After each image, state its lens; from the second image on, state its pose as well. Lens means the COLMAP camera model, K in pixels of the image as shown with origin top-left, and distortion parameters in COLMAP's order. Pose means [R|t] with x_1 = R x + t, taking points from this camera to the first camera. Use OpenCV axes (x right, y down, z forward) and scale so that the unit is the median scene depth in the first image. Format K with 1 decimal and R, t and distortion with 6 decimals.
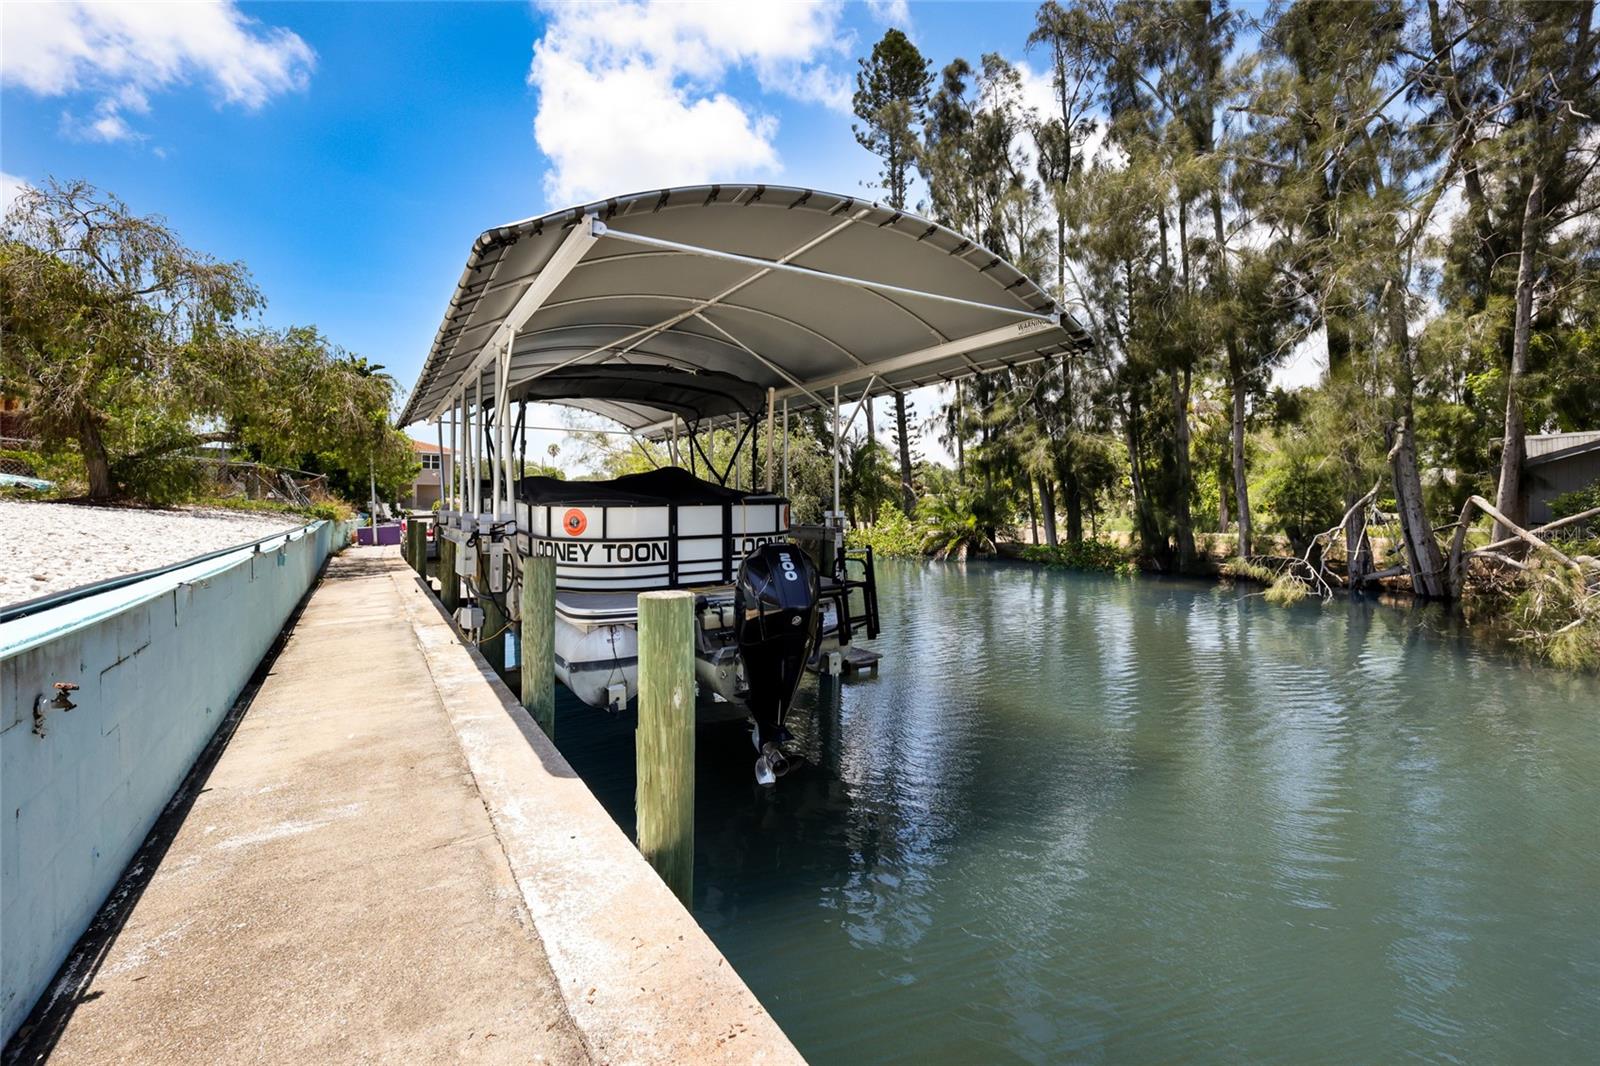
lens RADIAL K [[710.3, 0, 806.9], [0, 710.3, 506.7], [0, 0, 1]] dist [-0.001267, 0.002805]
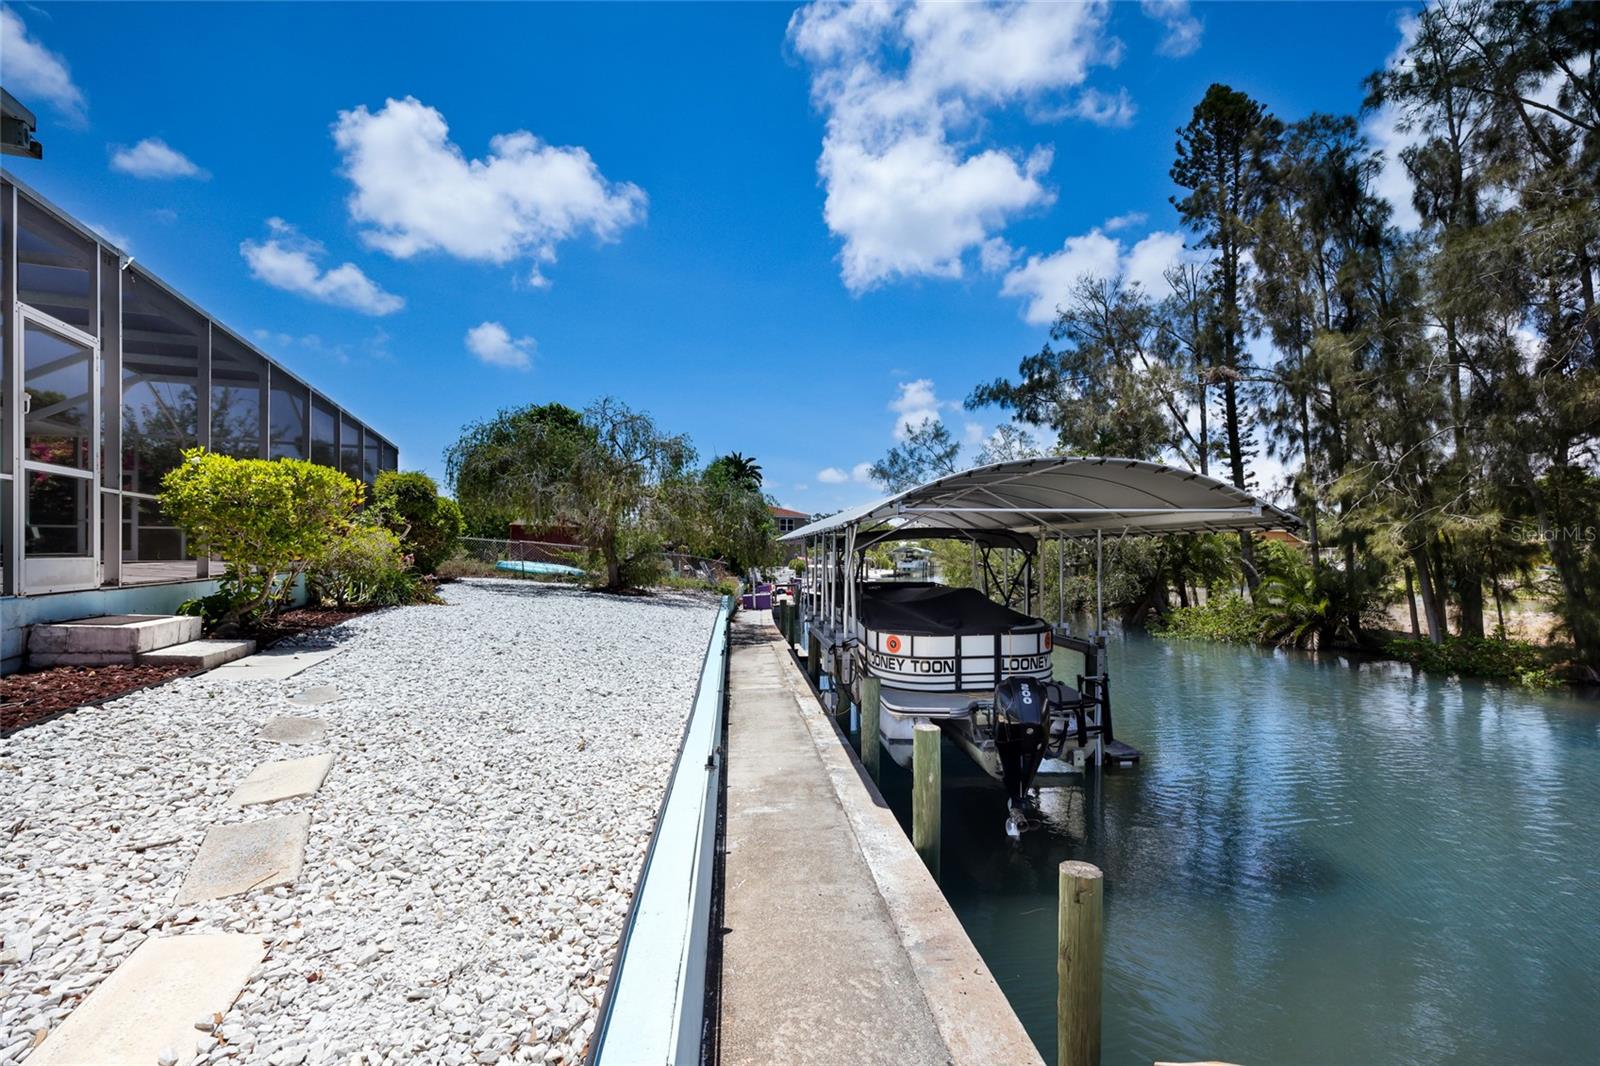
lens RADIAL K [[710.3, 0, 784.2], [0, 710.3, 540.6], [0, 0, 1]] dist [-0.001267, 0.002805]
pose [[0.883811, -0.009474, -0.467747, 0.174569], [-0.000081, 0.999792, -0.020402, -0.160927], [0.467843, 0.018069, 0.883627, -0.444722]]
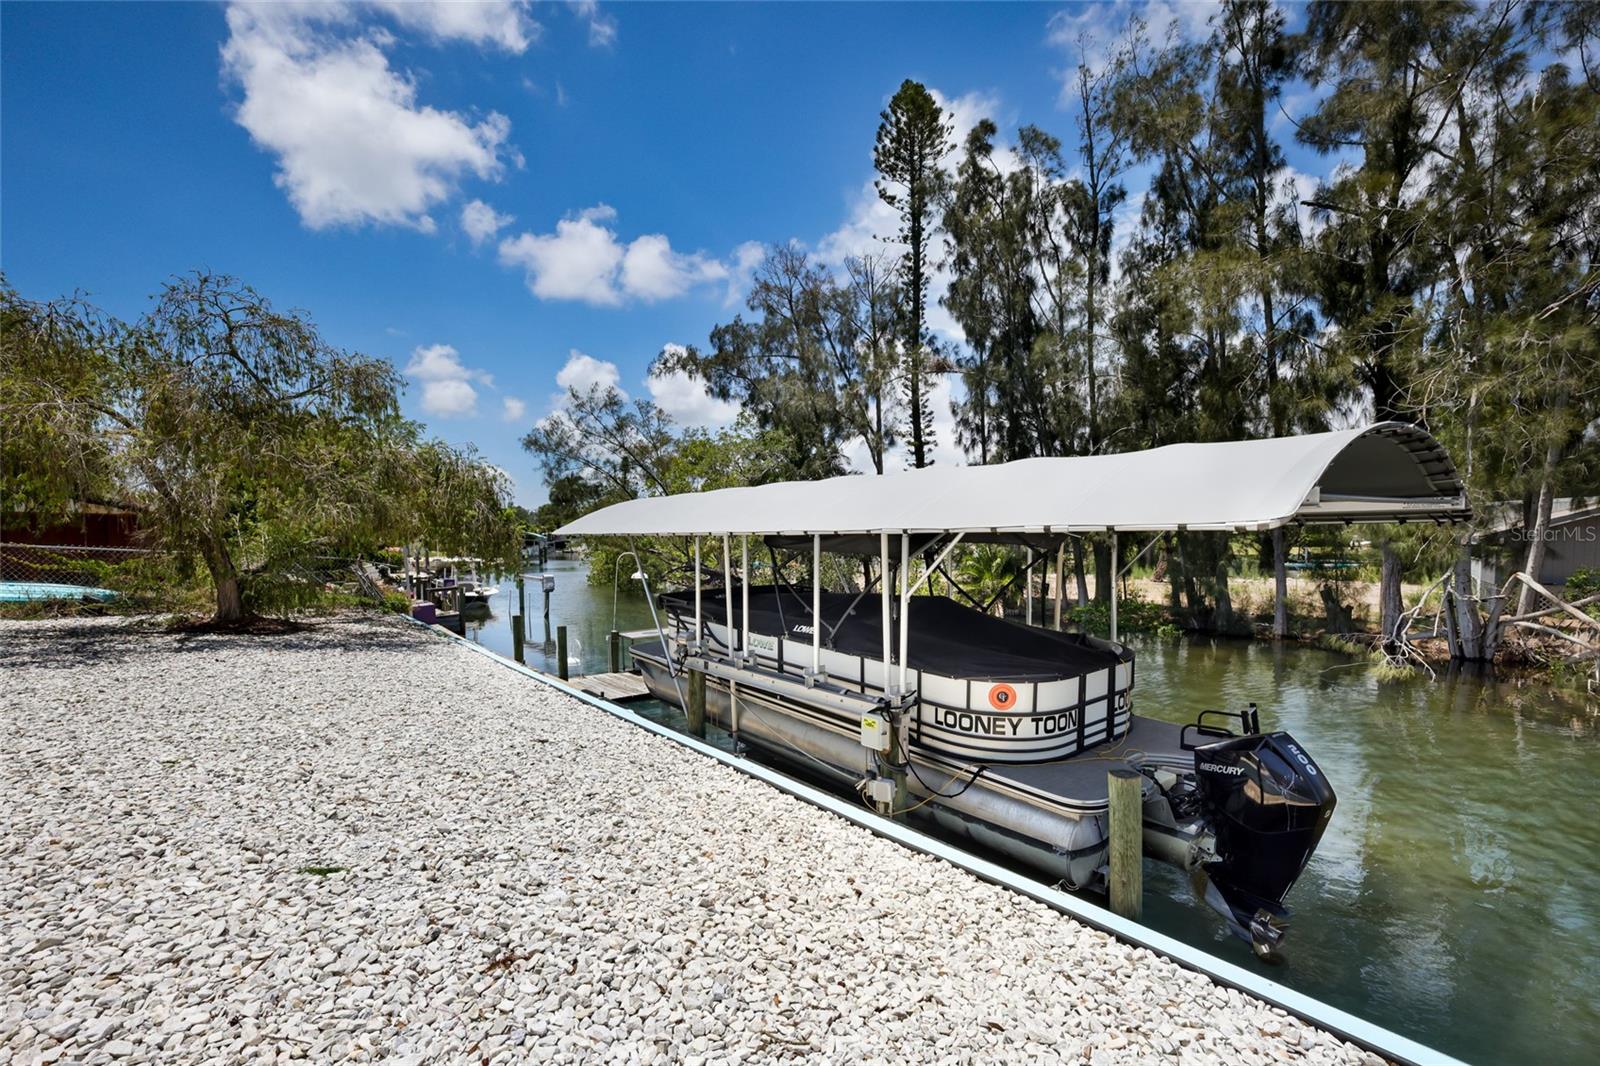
lens RADIAL K [[710.3, 0, 794.2], [0, 710.3, 563.2], [0, 0, 1]] dist [-0.001267, 0.002805]
pose [[0.993825, -0.024796, 0.108156, -0.684890], [0.020084, 0.998810, 0.044441, -0.206266], [-0.109129, -0.041995, 0.993140, 0.038145]]
